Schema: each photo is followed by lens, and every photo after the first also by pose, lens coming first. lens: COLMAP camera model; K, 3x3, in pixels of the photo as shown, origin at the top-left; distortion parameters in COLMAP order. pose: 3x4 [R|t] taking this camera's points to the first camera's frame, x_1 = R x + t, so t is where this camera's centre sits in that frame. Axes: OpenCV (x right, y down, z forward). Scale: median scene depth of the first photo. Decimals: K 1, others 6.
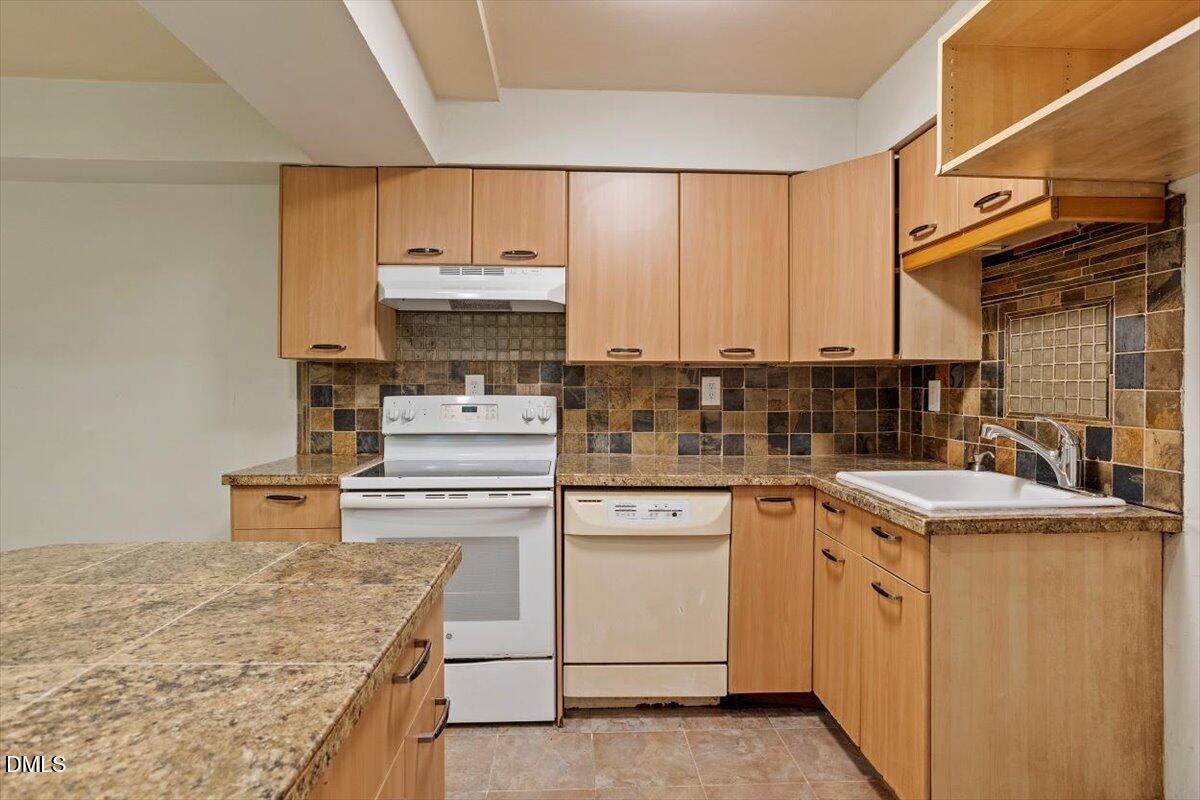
lens RADIAL K [[673.7, 0, 594.5], [0, 673.7, 393.3], [0, 0, 1]] dist [-0.033291, 0.015493]
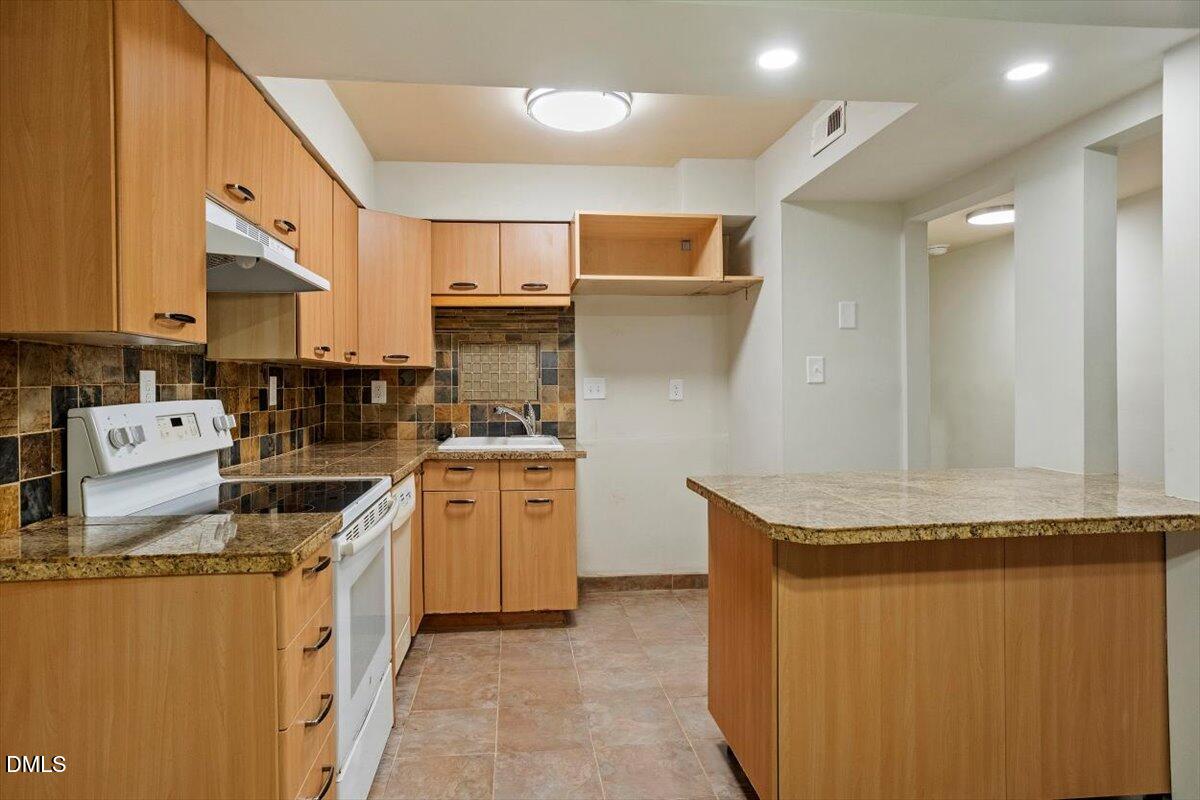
lens RADIAL K [[708.8, 0, 591.9], [0, 708.8, 395.0], [0, 0, 1]] dist [-0.024404, 0.016979]
pose [[-0.068566, -0.018053, 0.997483, -1.005056], [0.014079, 0.999719, 0.019061, -0.011788], [-0.997547, 0.015351, -0.068293, 0.691198]]
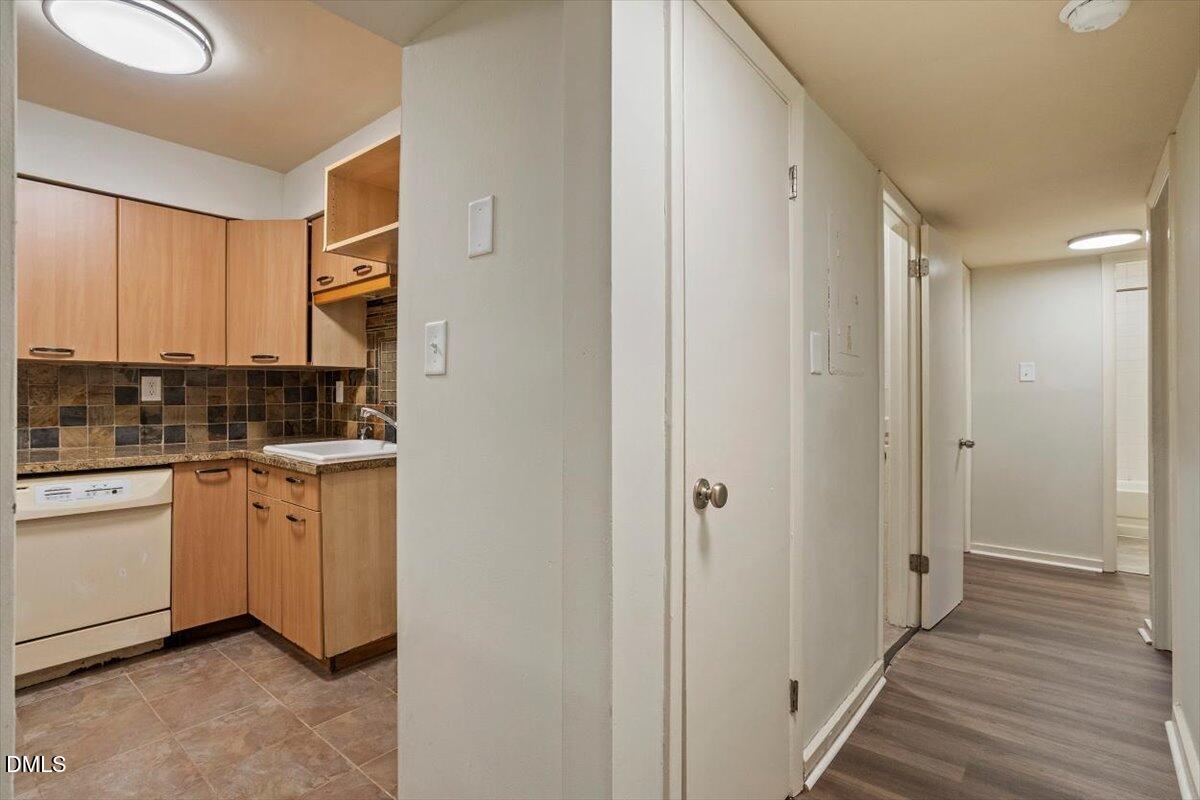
lens RADIAL K [[584.1, 0, 589.5], [0, 584.1, 395.1], [0, 0, 1]] dist [-0.033657, 0.022043]
pose [[0.679293, -0.004841, 0.733851, -0.050260], [0.008197, 0.999966, -0.000990, 0.017223], [-0.733821, 0.006688, 0.679310, -0.264917]]
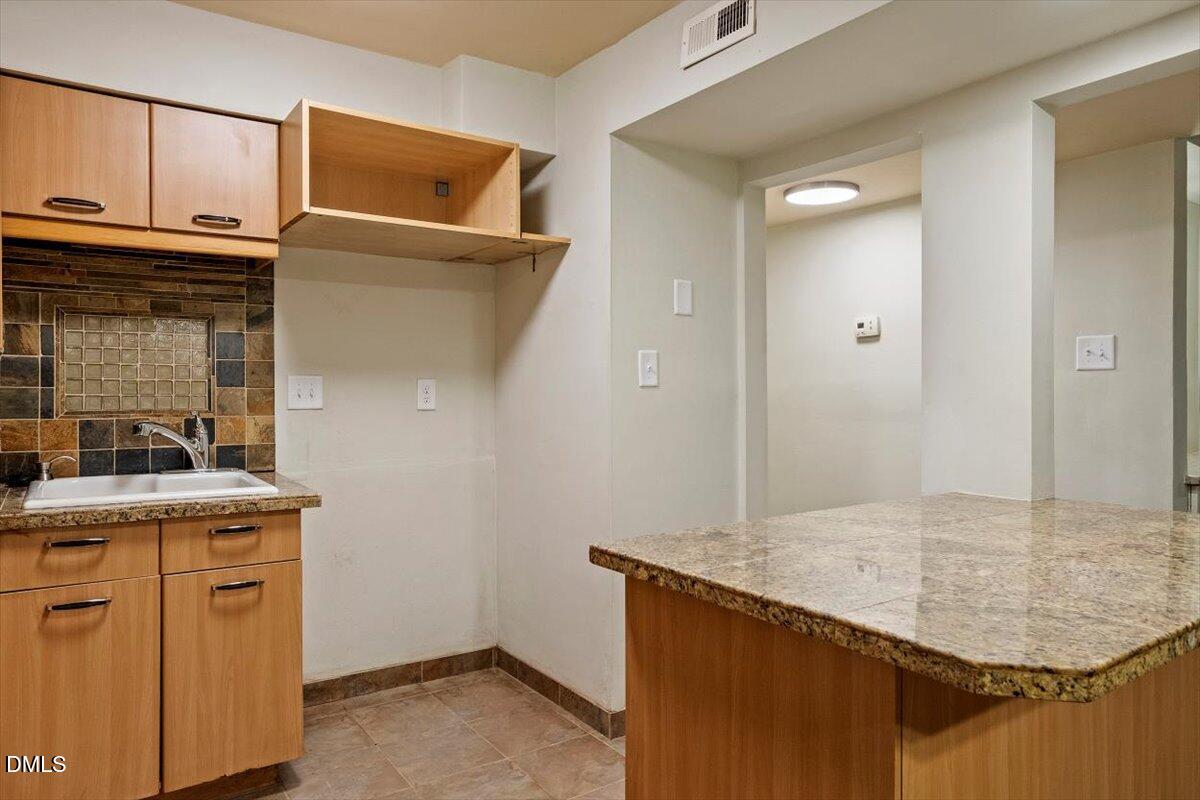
lens RADIAL K [[770.4, 0, 590.6], [0, 770.4, 393.2], [0, 0, 1]] dist [-0.023982, 0.020743]
pose [[-0.530421, -0.010042, 0.847675, -0.592138], [0.004118, 0.999888, 0.014422, -0.009210], [-0.847724, 0.011140, -0.530320, 0.814751]]
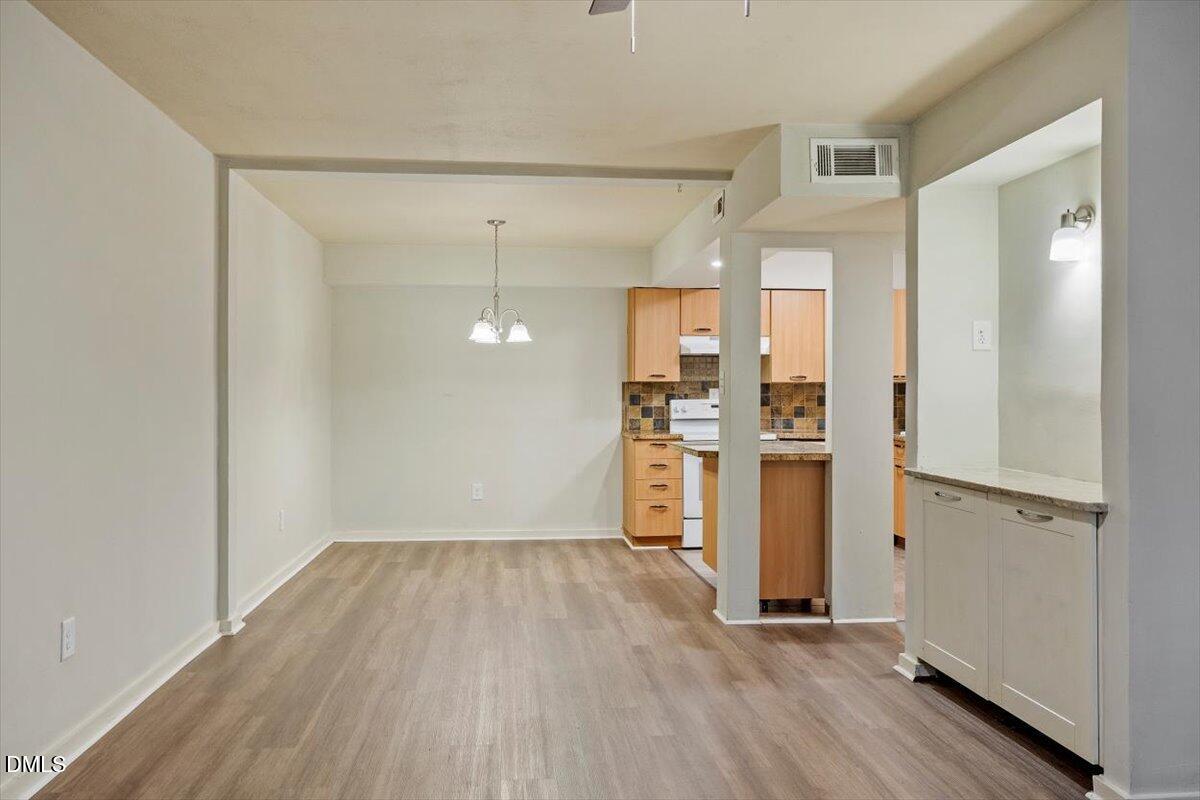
lens RADIAL K [[954.2, 0, 594.5], [0, 954.2, 387.1], [0, 0, 1]] dist [0.005449, 0.008529]
pose [[0.998631, -0.004341, 0.052123, -0.744956], [0.005140, 0.999871, -0.015205, 0.009505], [-0.052050, 0.015452, 0.998525, -1.926701]]
